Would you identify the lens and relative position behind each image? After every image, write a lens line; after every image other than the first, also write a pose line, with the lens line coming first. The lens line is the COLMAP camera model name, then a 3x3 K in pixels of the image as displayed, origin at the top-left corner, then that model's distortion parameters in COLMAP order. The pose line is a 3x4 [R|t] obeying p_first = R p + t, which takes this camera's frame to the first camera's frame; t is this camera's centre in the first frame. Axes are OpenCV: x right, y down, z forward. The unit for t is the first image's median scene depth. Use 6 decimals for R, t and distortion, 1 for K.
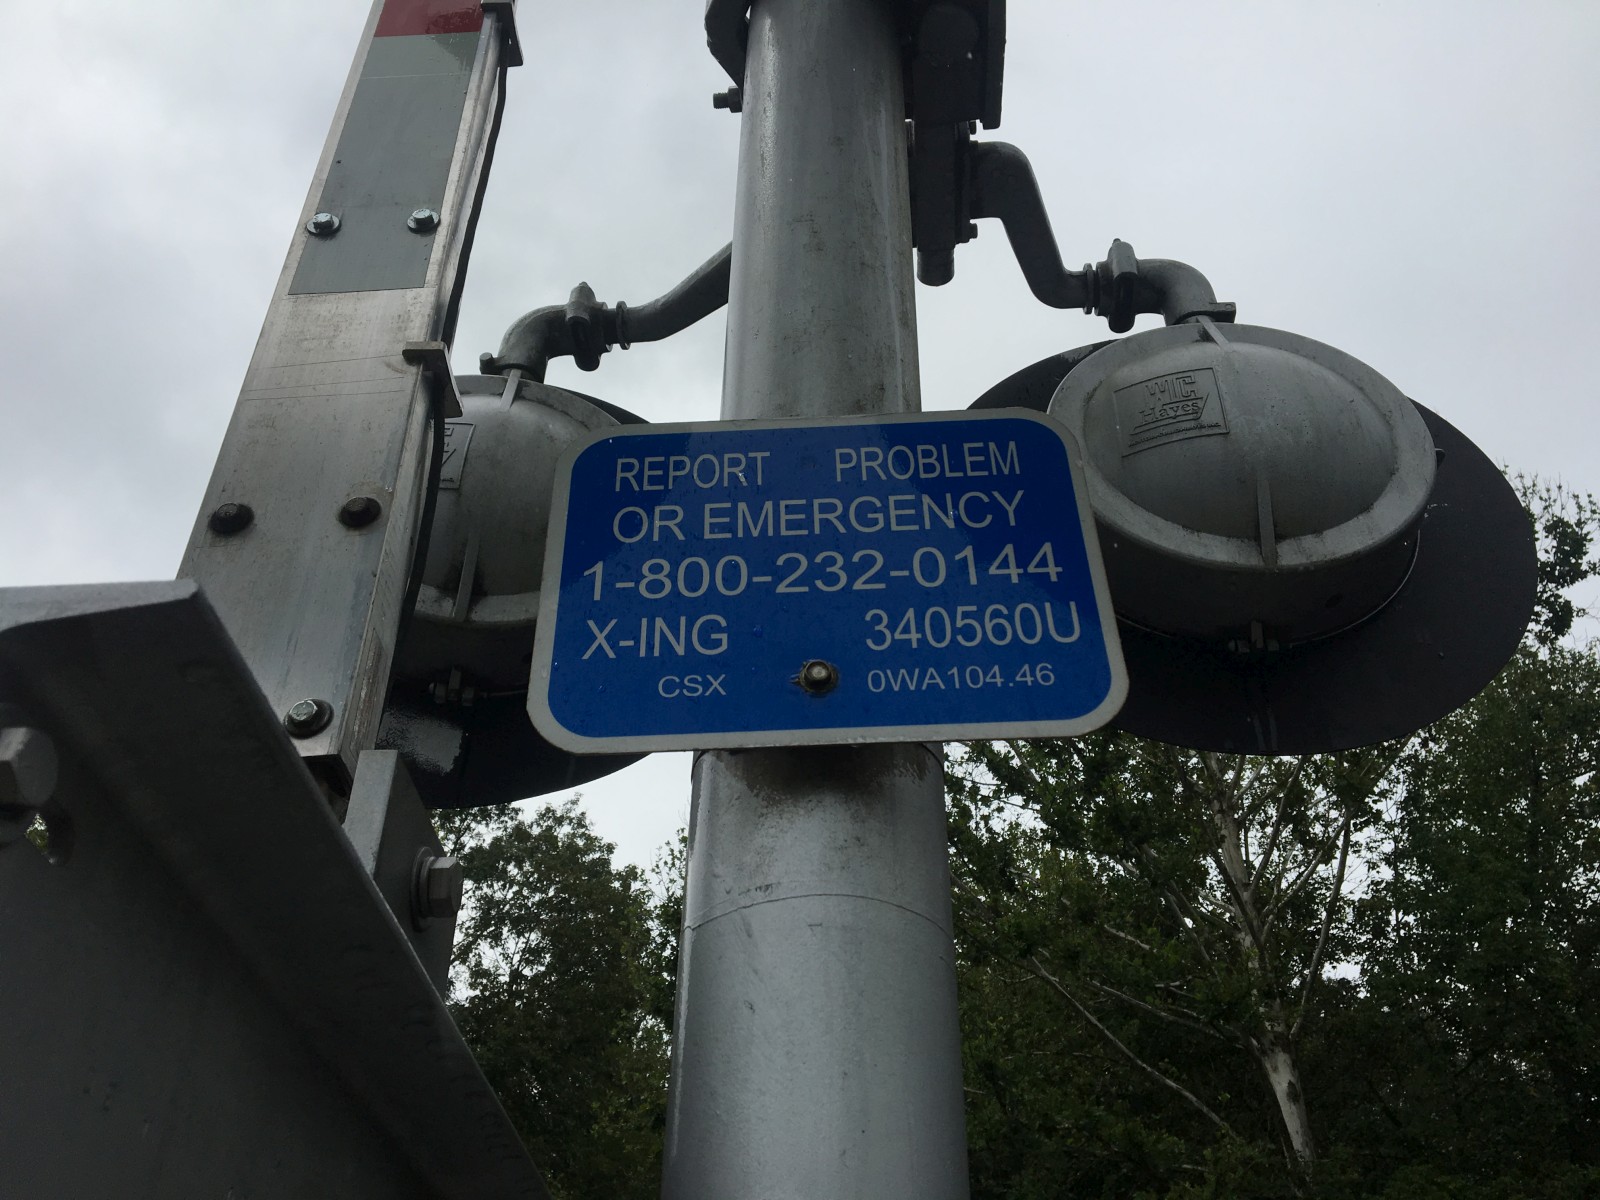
lens RADIAL K [[1341.6, 0, 765.0], [0, 1341.6, 606.5], [0, 0, 1]] dist [0.085567, -0.131614]
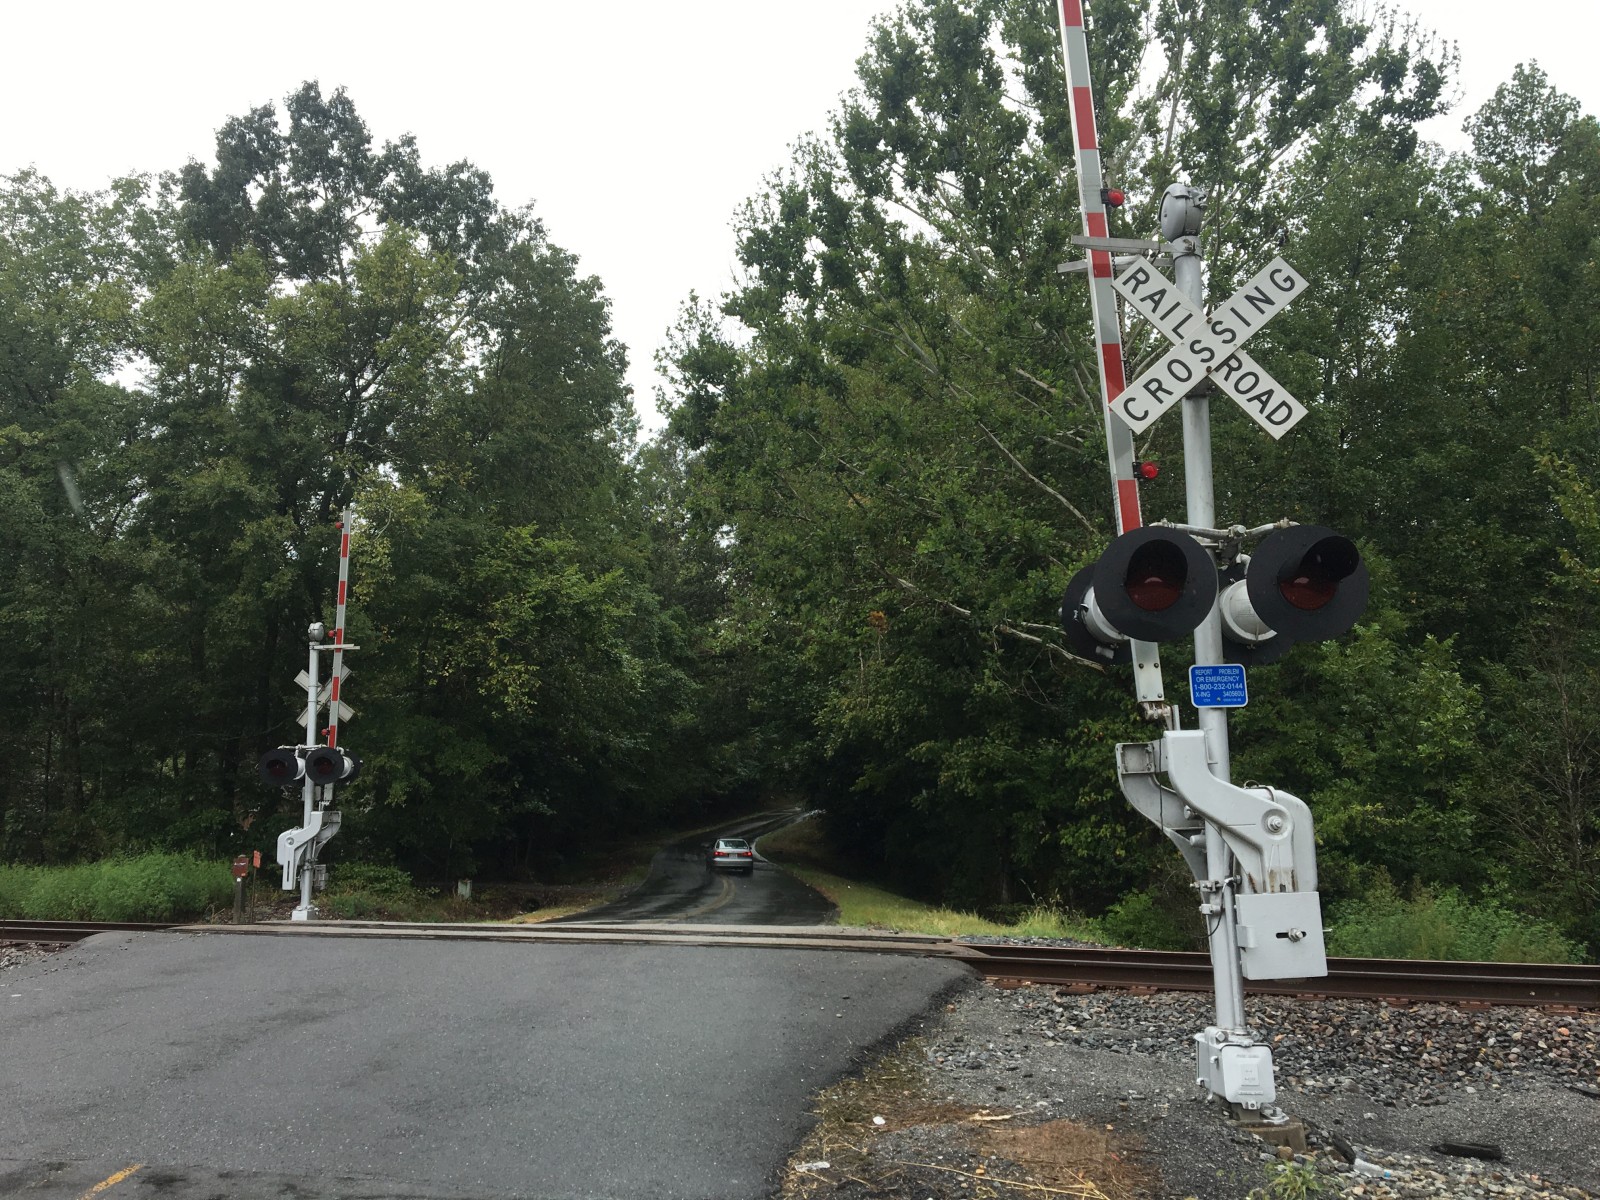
lens RADIAL K [[1300.9, 0, 772.9], [0, 1300.9, 592.9], [0, 0, 1]] dist [0.090859, -0.142481]
pose [[0.993982, 0.003359, 0.109495, -3.589795], [-0.053058, 0.889230, 0.454374, -4.128161], [-0.095840, -0.457449, 0.884056, -5.860611]]
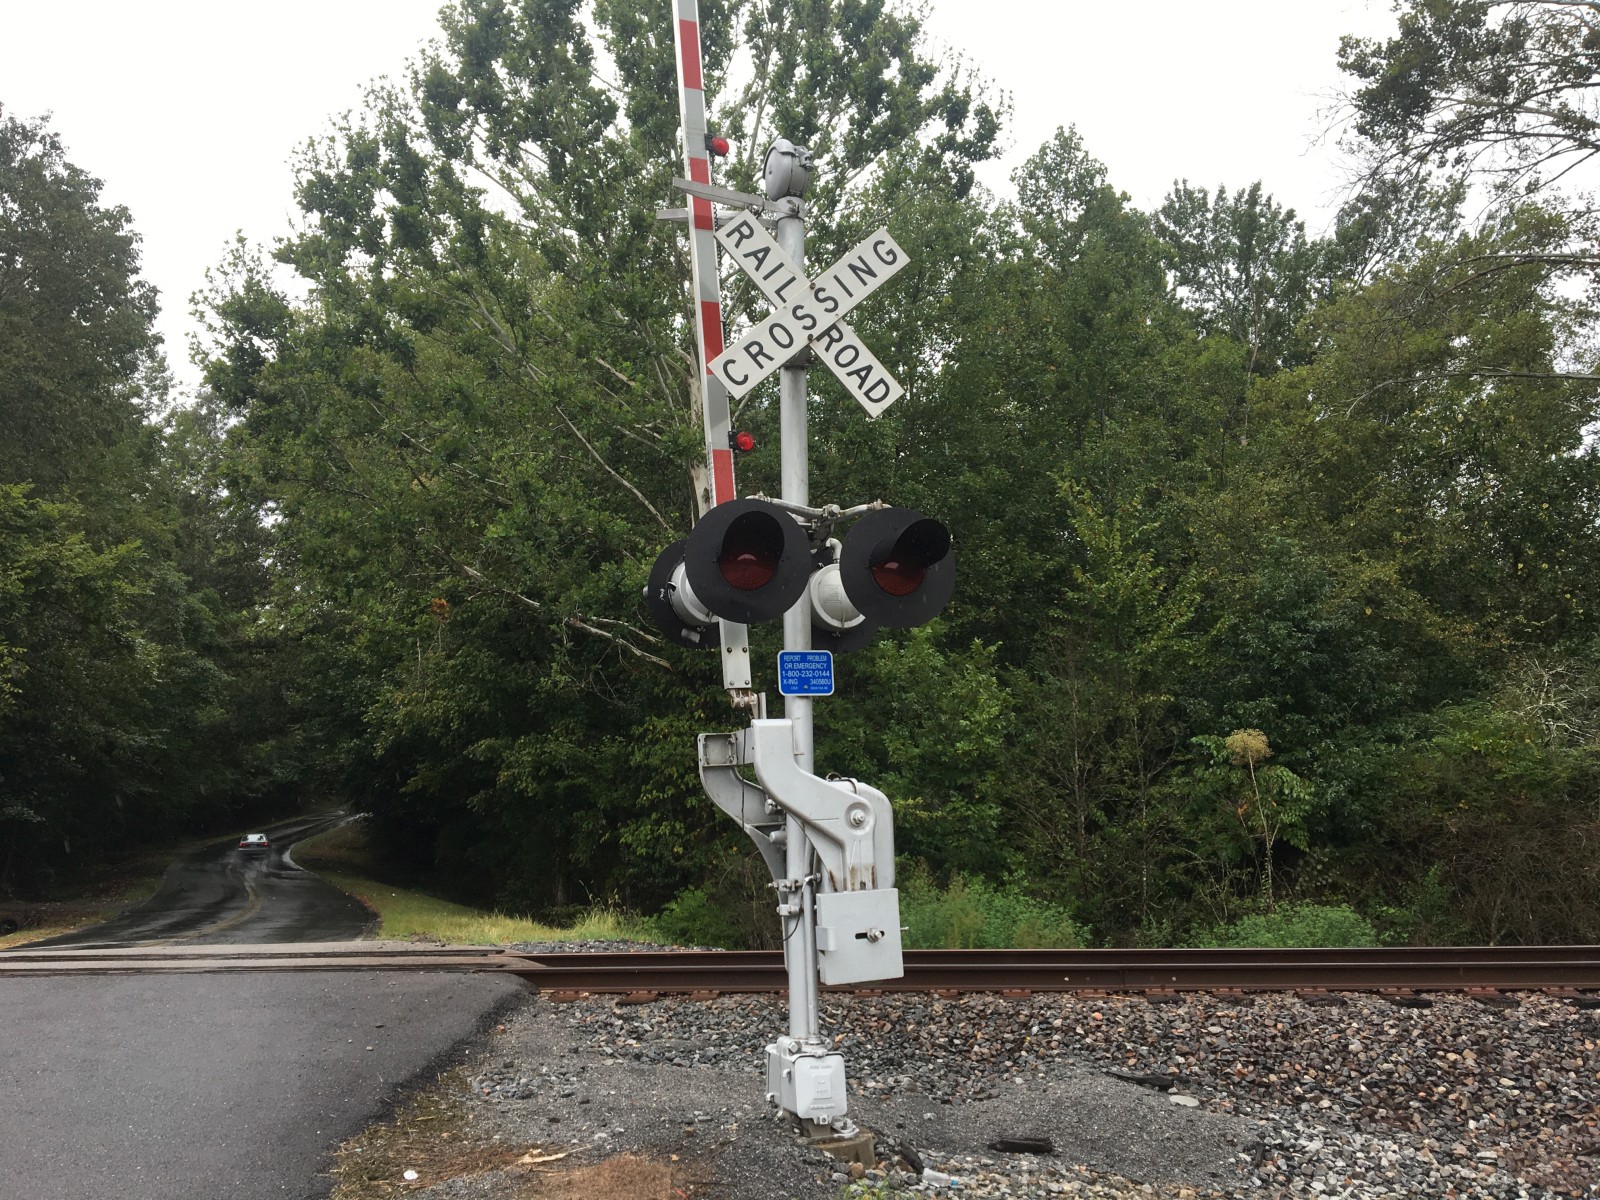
lens RADIAL K [[1318.3, 0, 769.6], [0, 1318.3, 596.7], [0, 0, 1]] dist [0.076033, -0.122105]
pose [[0.906496, 0.043858, 0.419929, -3.406906], [-0.233358, 0.880915, 0.411742, -3.580705], [-0.351864, -0.471237, 0.808781, -5.146603]]
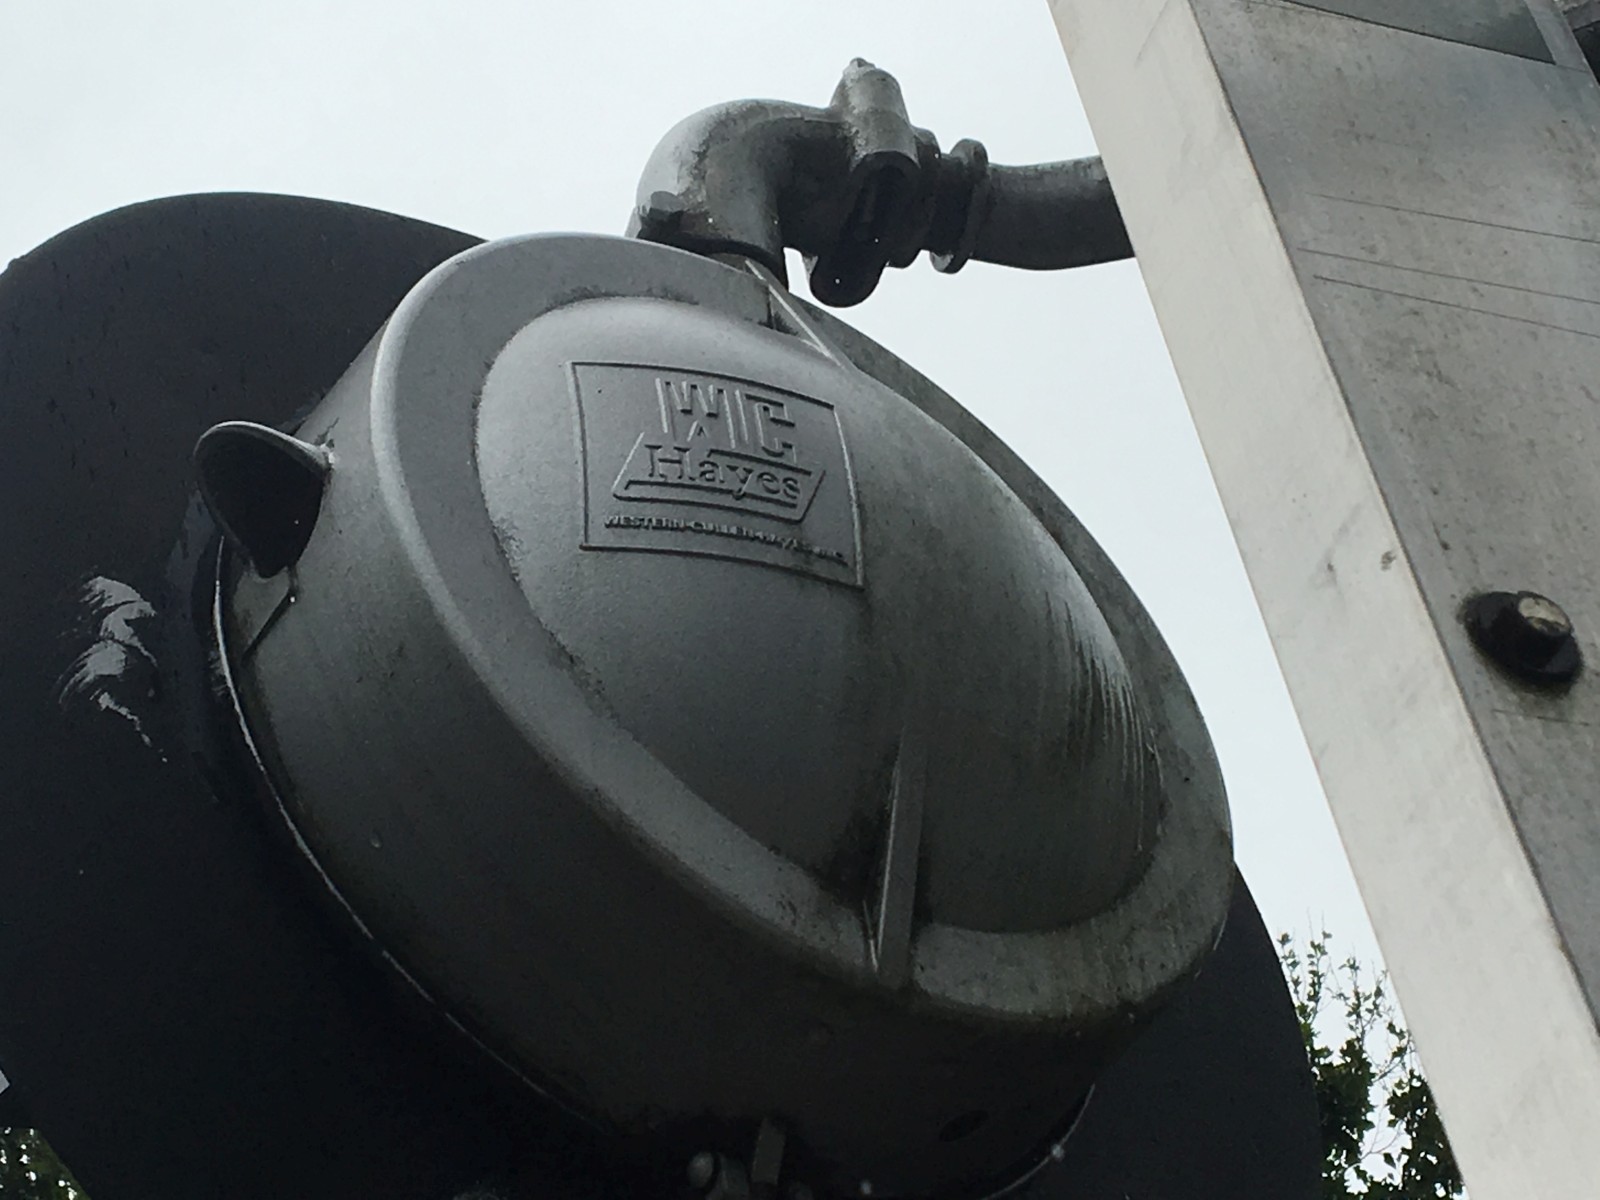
lens RADIAL K [[3786.5, 0, 800.0], [0, 3786.5, 600.0], [0, 0, 1]] dist [-0.018779, 0.194900]
pose [[0.909063, 0.210635, 0.359497, -0.844206], [-0.163569, 0.973953, -0.157036, 0.095813], [-0.383210, 0.083953, 0.919838, 0.202213]]
